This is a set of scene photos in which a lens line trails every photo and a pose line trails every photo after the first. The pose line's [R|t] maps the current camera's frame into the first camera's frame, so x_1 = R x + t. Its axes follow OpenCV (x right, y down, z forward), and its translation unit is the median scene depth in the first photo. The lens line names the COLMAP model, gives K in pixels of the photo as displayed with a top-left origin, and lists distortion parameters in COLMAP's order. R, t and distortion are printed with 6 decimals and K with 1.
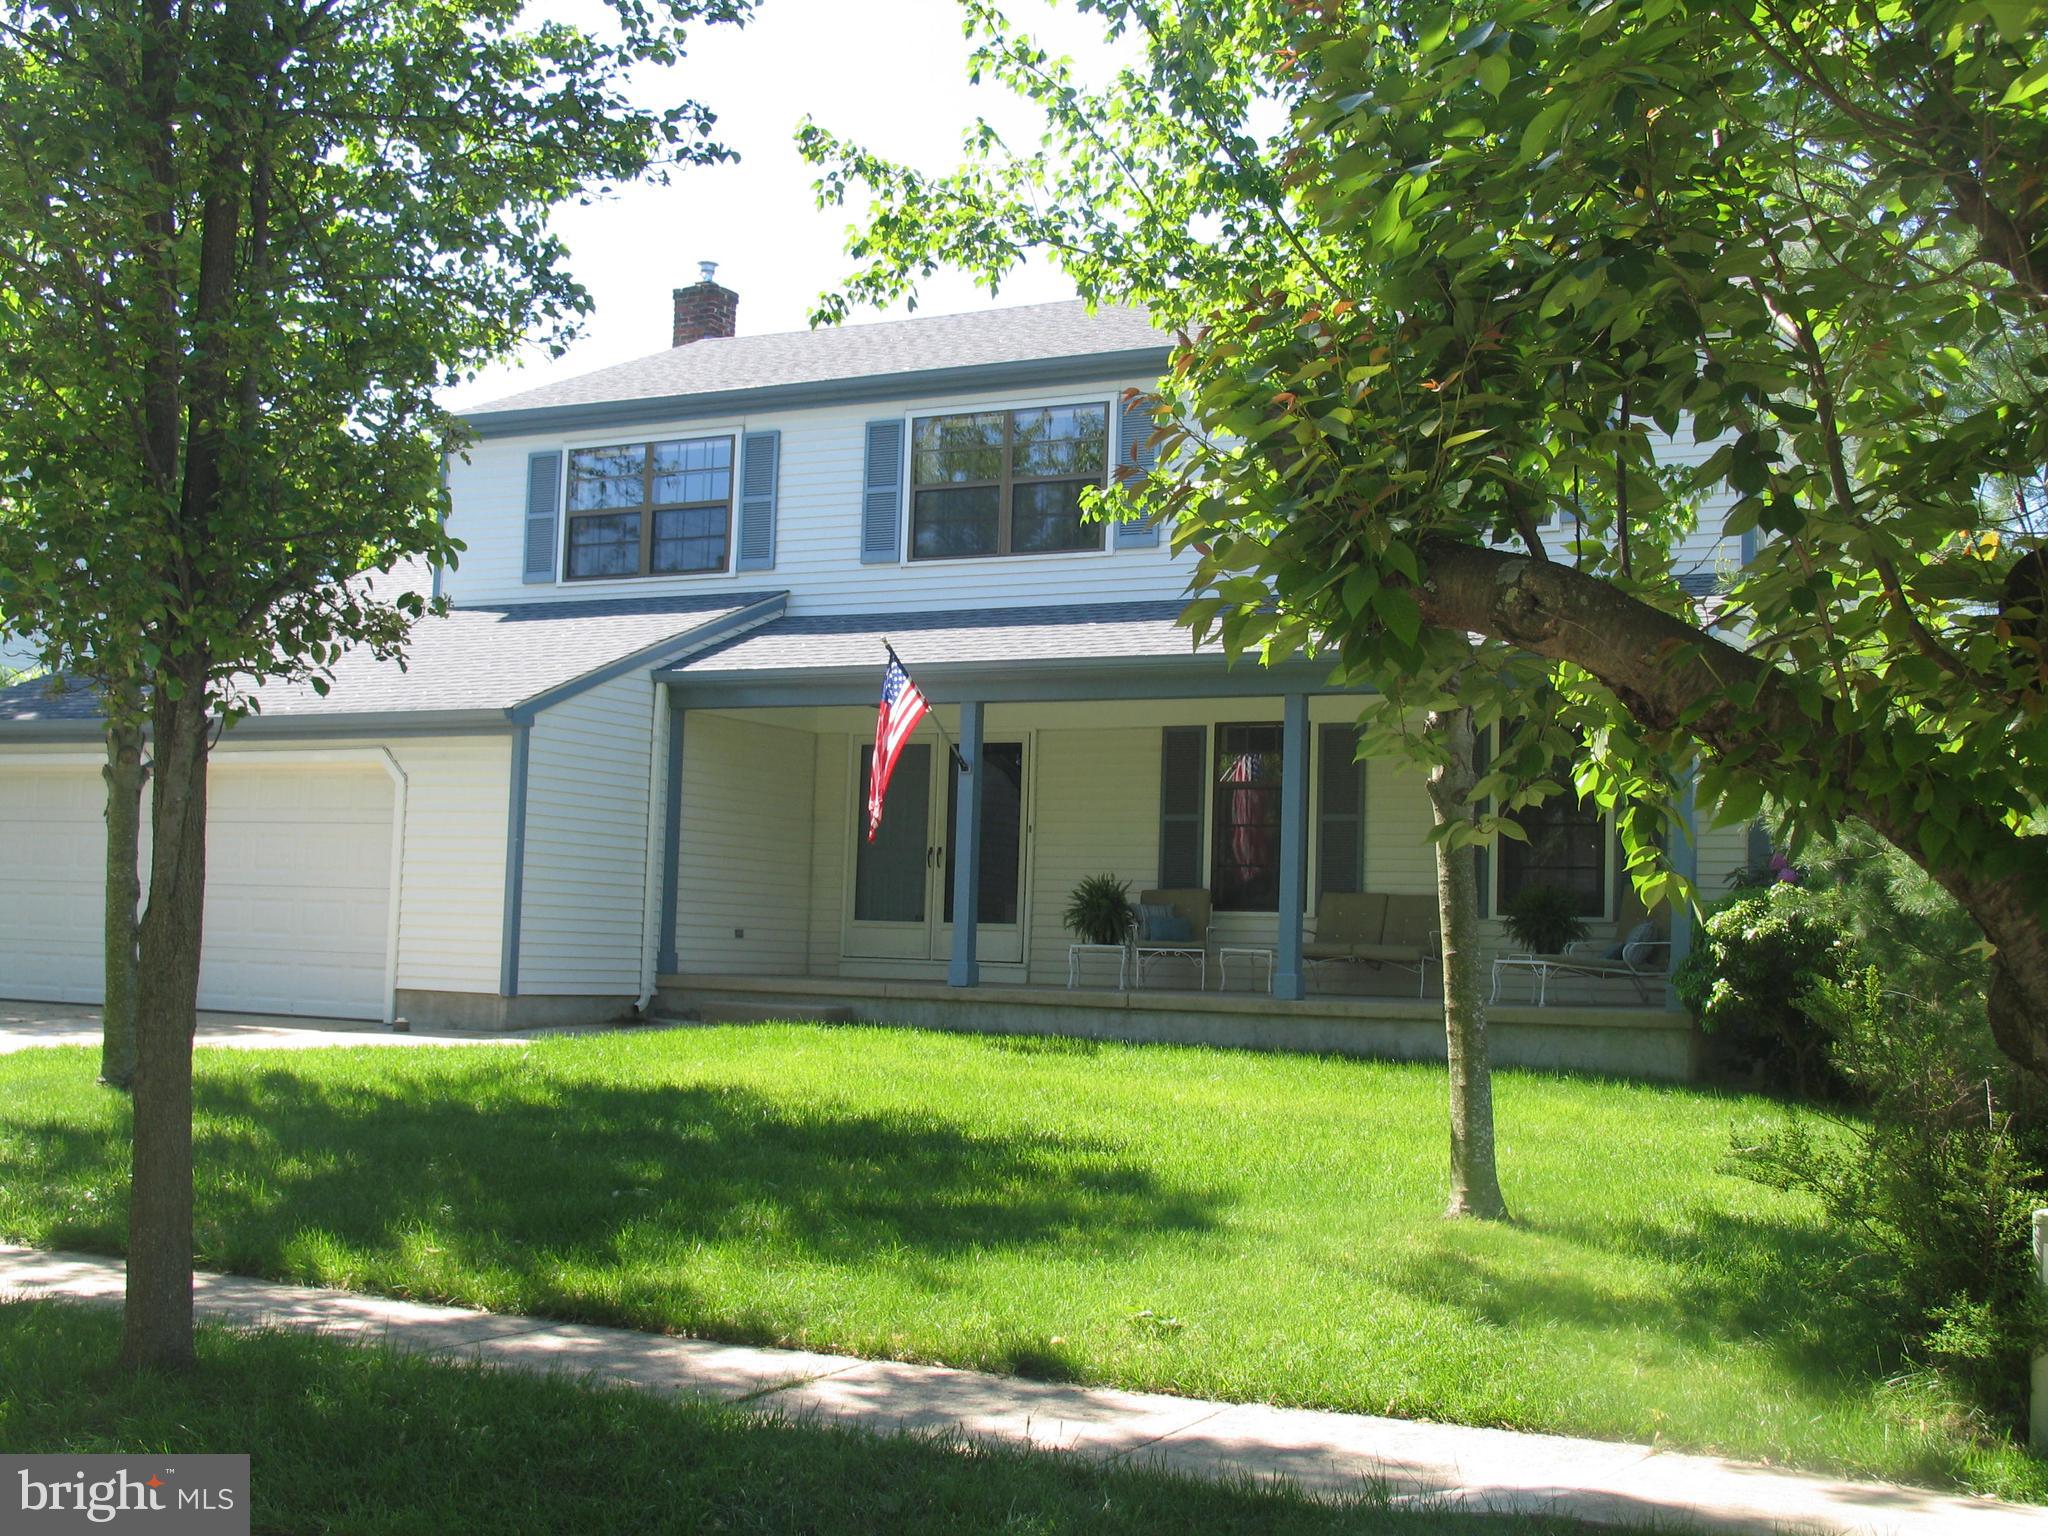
lens RADIAL K [[2517.1, 0, 1024.0], [0, 2517.1, 768.0], [0, 0, 1]] dist [-0.124463, 0.002329]
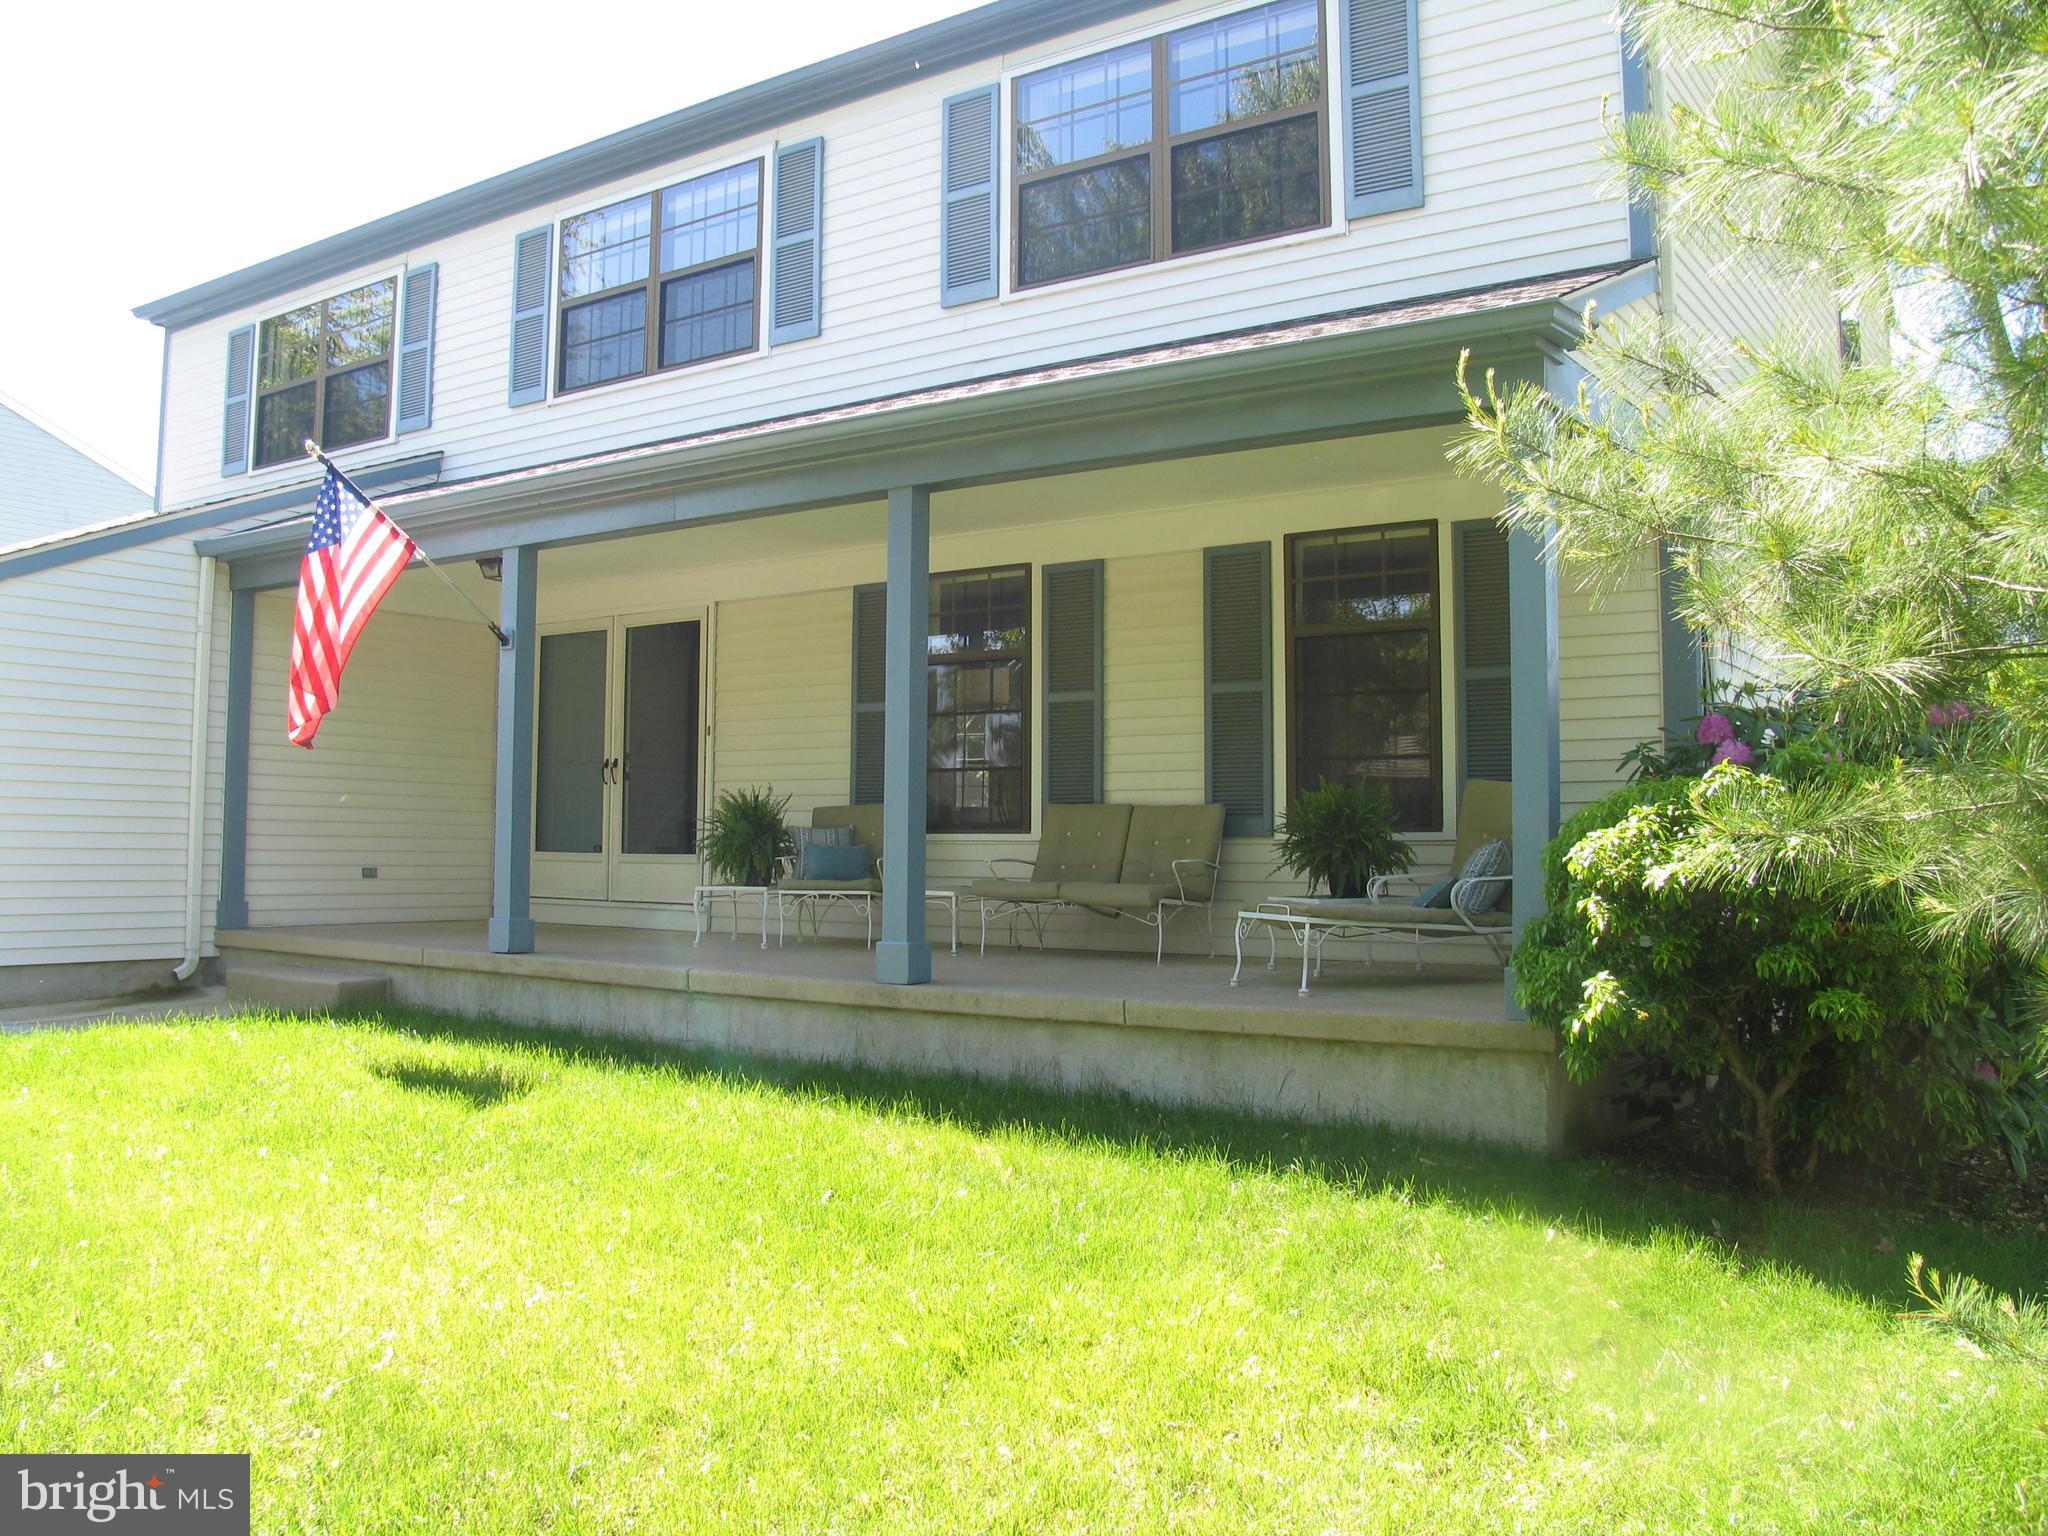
lens RADIAL K [[1678.8, 0, 1023.6], [0, 1678.8, 703.0], [0, 0, 1]] dist [-0.141537, 0.000699]
pose [[0.993998, -0.035350, -0.103533, 0.159424], [0.034476, 0.999353, -0.010224, 0.025505], [0.103828, 0.006594, 0.994573, 0.526505]]
